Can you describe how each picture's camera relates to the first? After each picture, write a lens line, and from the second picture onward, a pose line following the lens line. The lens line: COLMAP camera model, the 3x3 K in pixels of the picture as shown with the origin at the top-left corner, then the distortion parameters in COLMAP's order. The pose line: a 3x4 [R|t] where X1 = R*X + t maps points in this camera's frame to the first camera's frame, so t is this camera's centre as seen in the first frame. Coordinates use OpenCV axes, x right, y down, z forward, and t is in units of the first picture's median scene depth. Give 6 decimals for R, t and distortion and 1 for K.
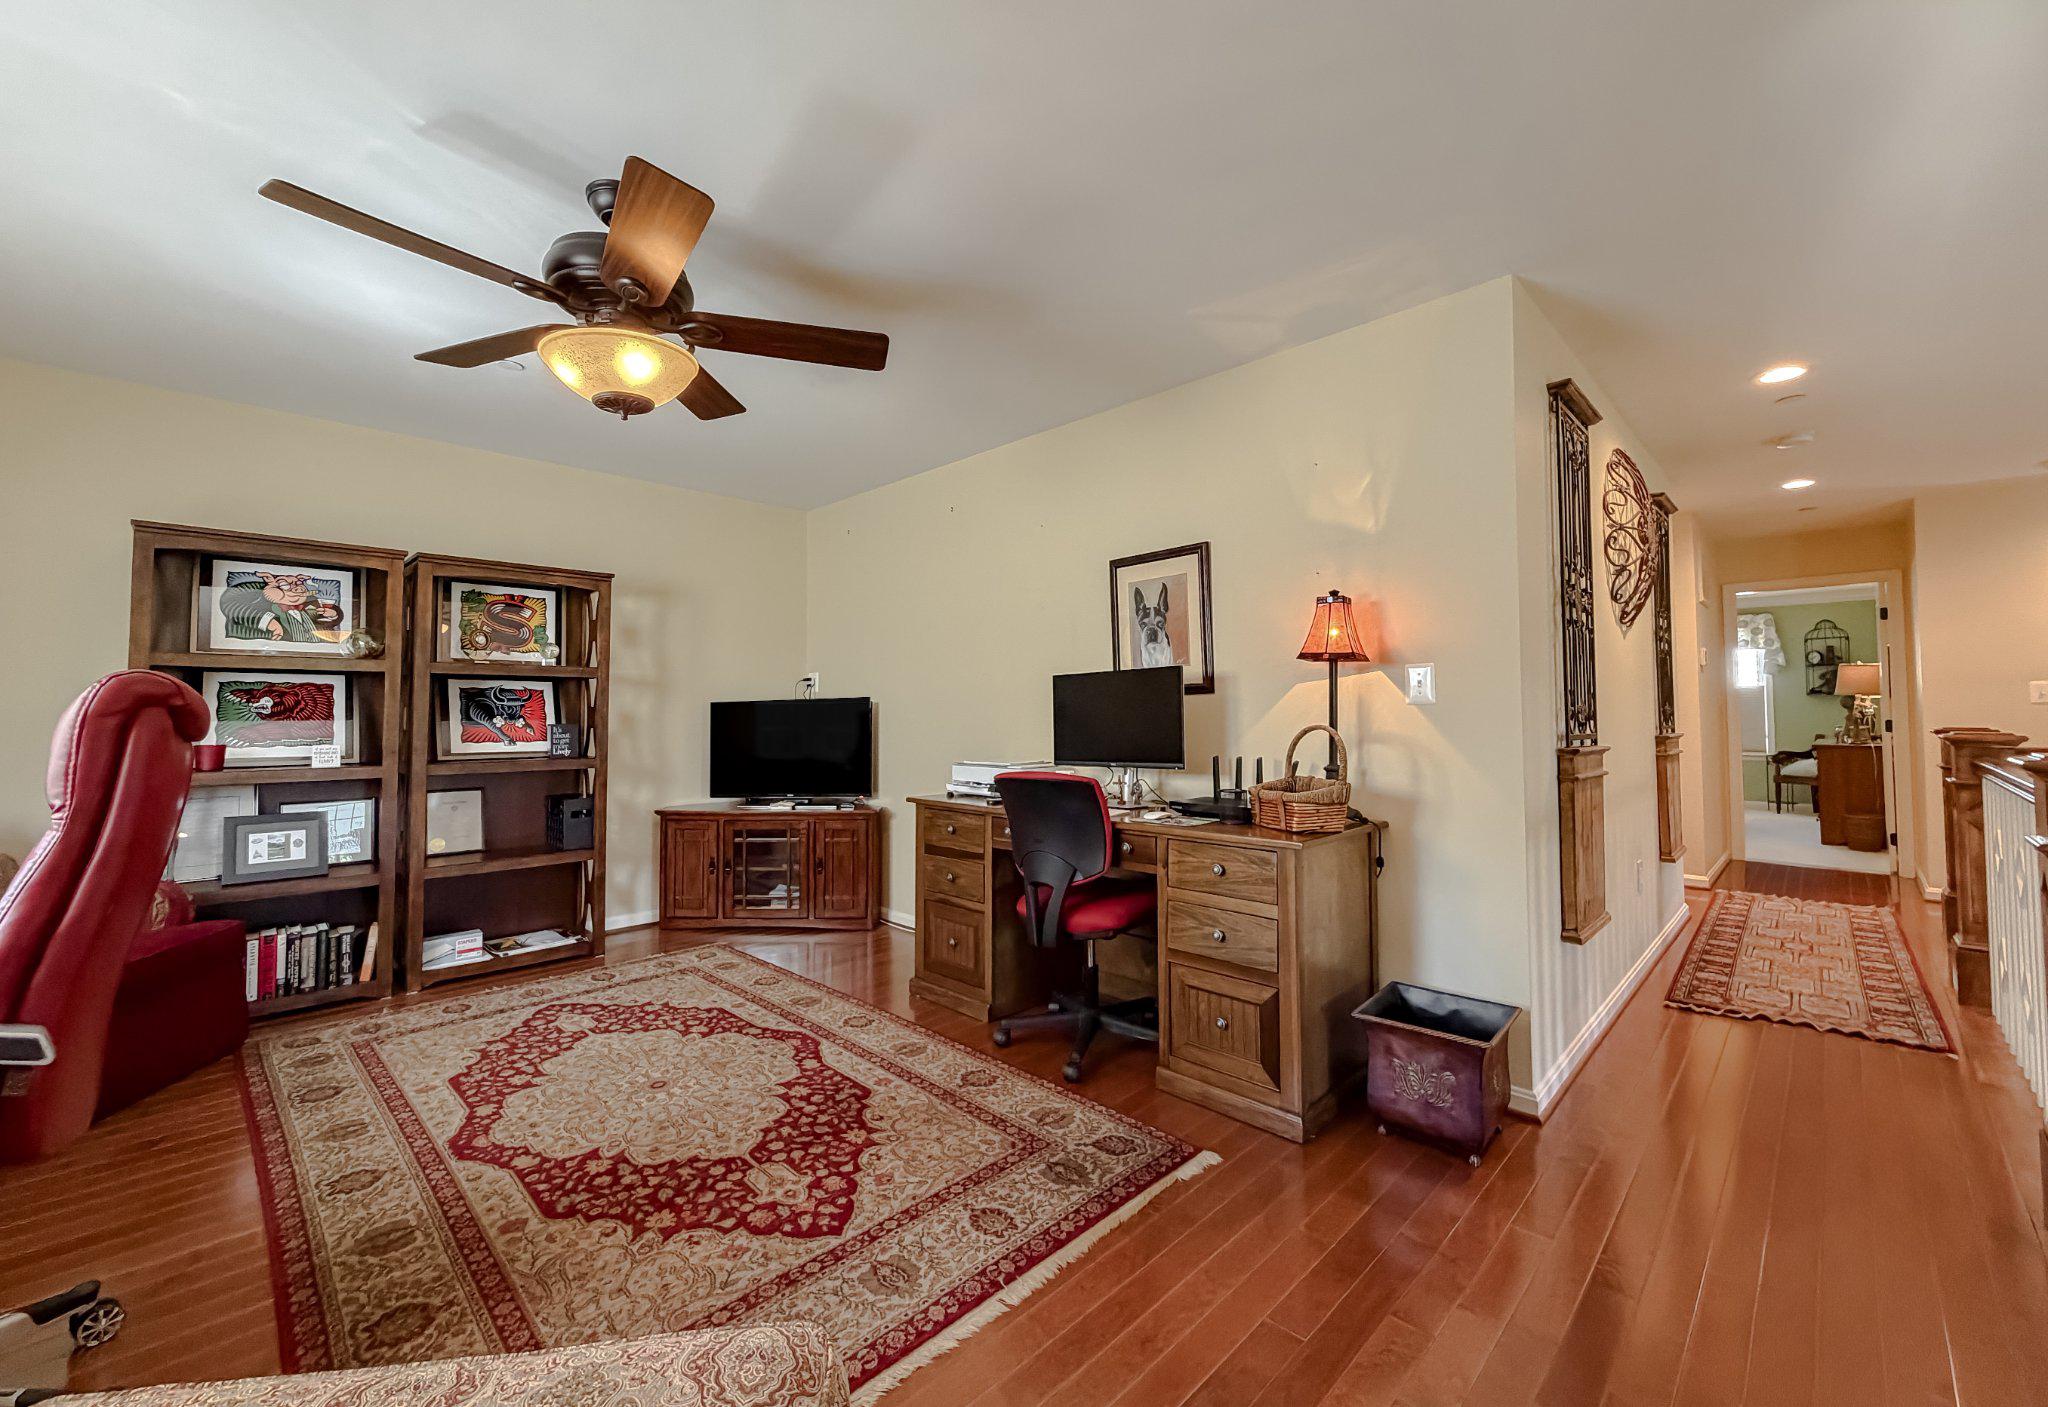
lens RADIAL K [[849.8, 0, 1028.2], [0, 849.8, 693.1], [0, 0, 1]] dist [-0.000856, -0.000013]
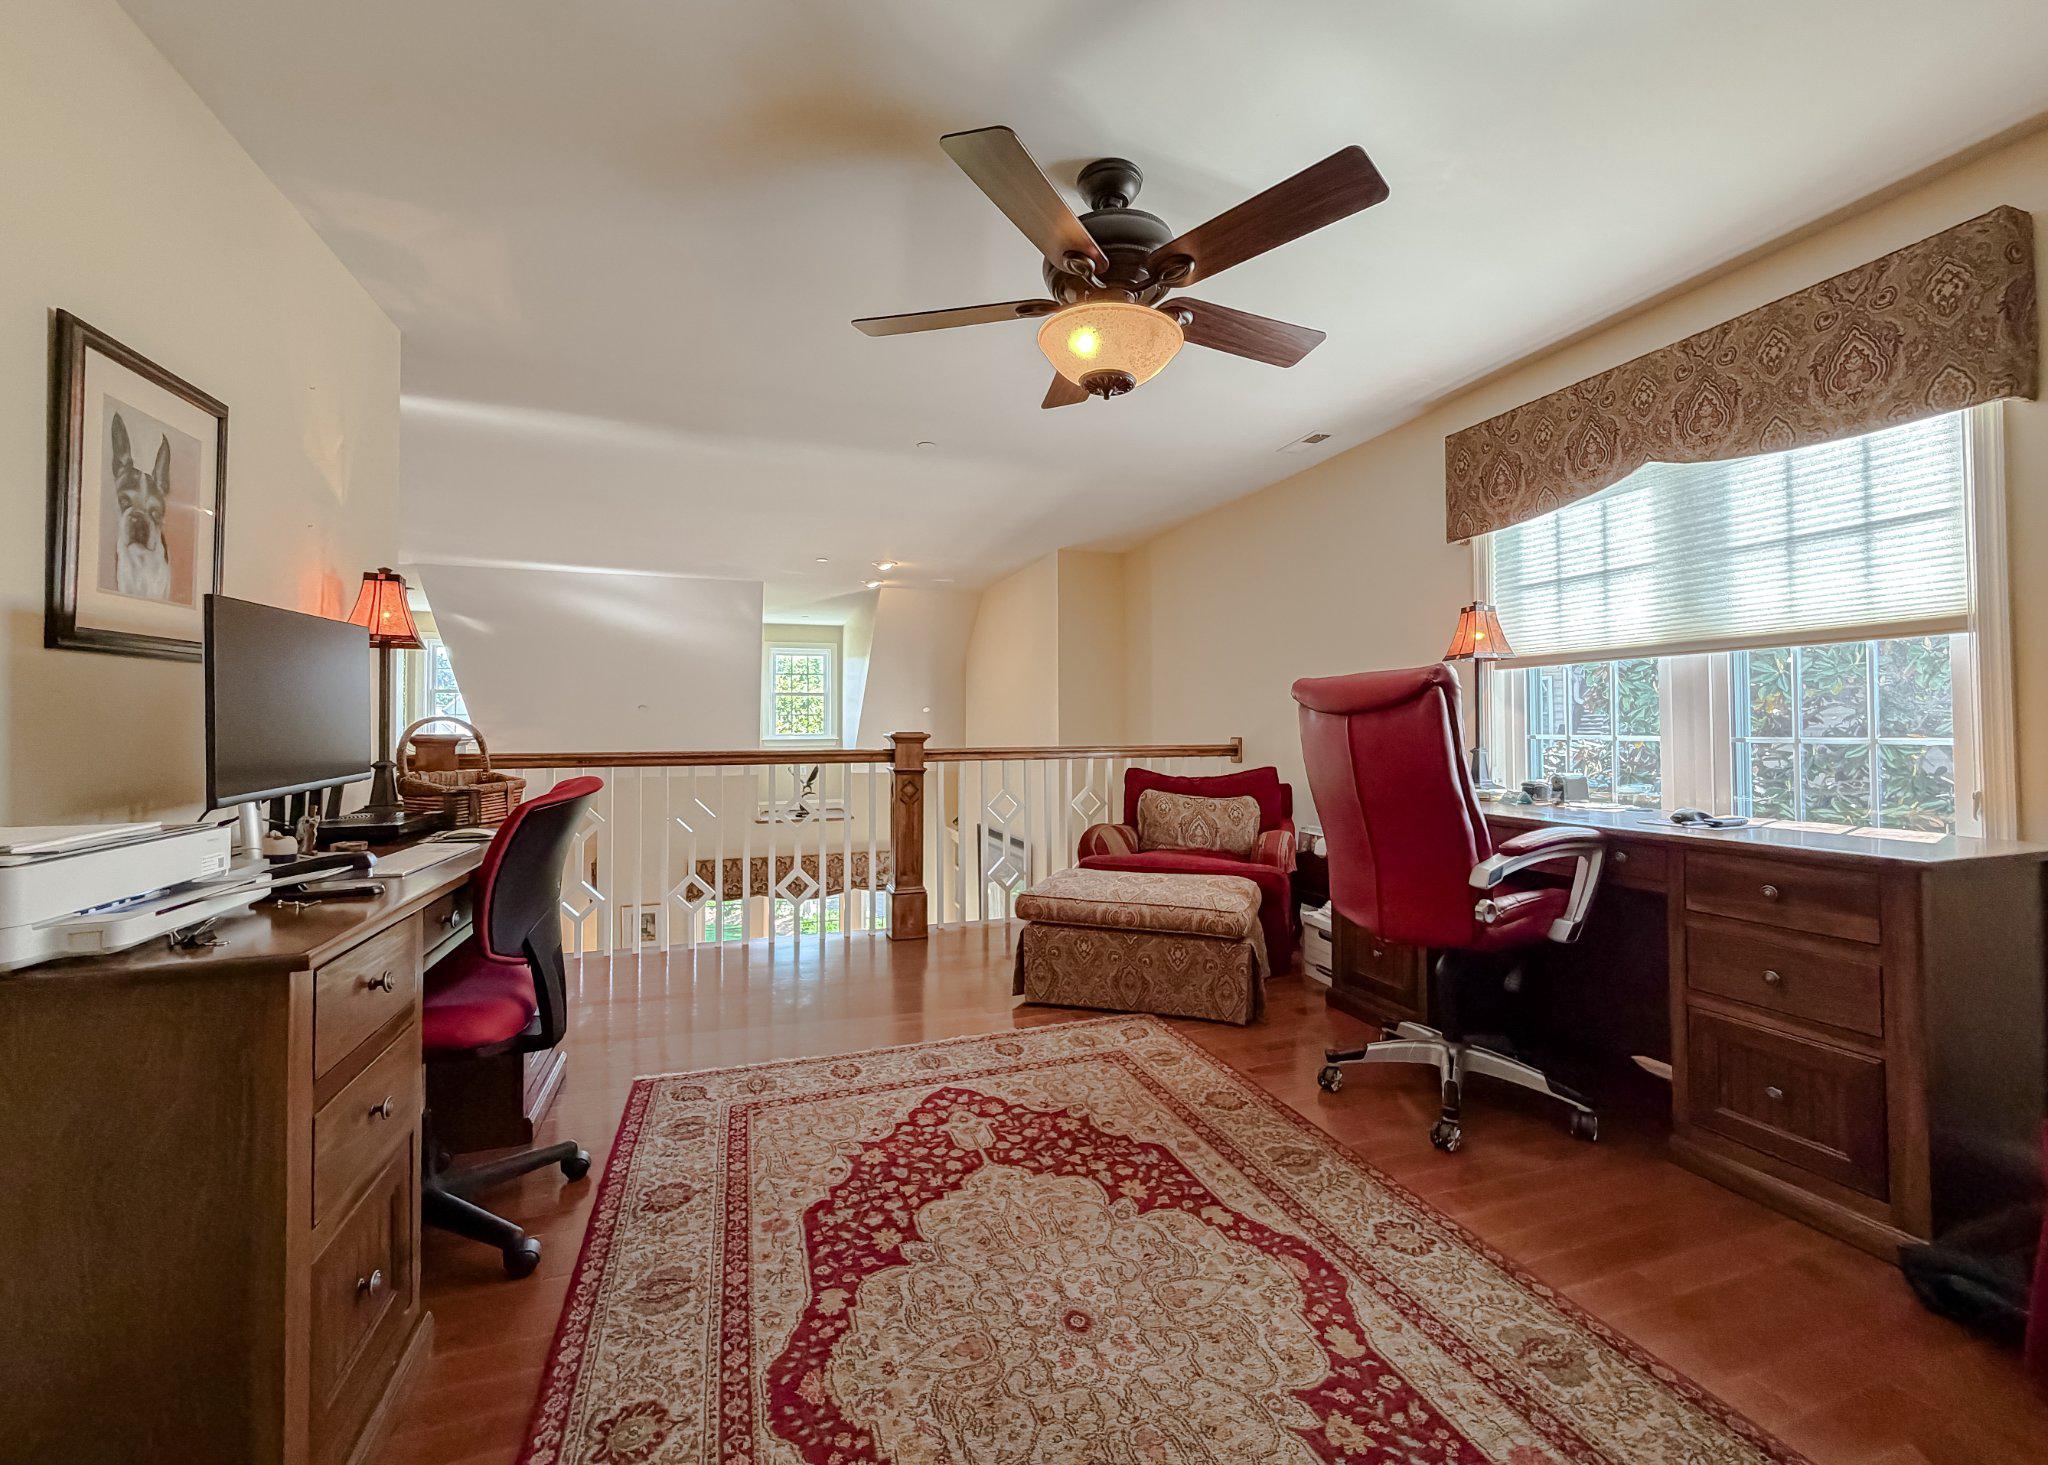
lens RADIAL K [[838.6, 0, 1024.3], [0, 838.6, 721.0], [0, 0, 1]] dist [0.000198, -0.000124]
pose [[-0.901977, 0.009389, 0.431681, -0.808009], [-0.003199, 0.999591, -0.028424, 0.082146], [-0.431772, -0.027018, -0.901578, 1.909185]]
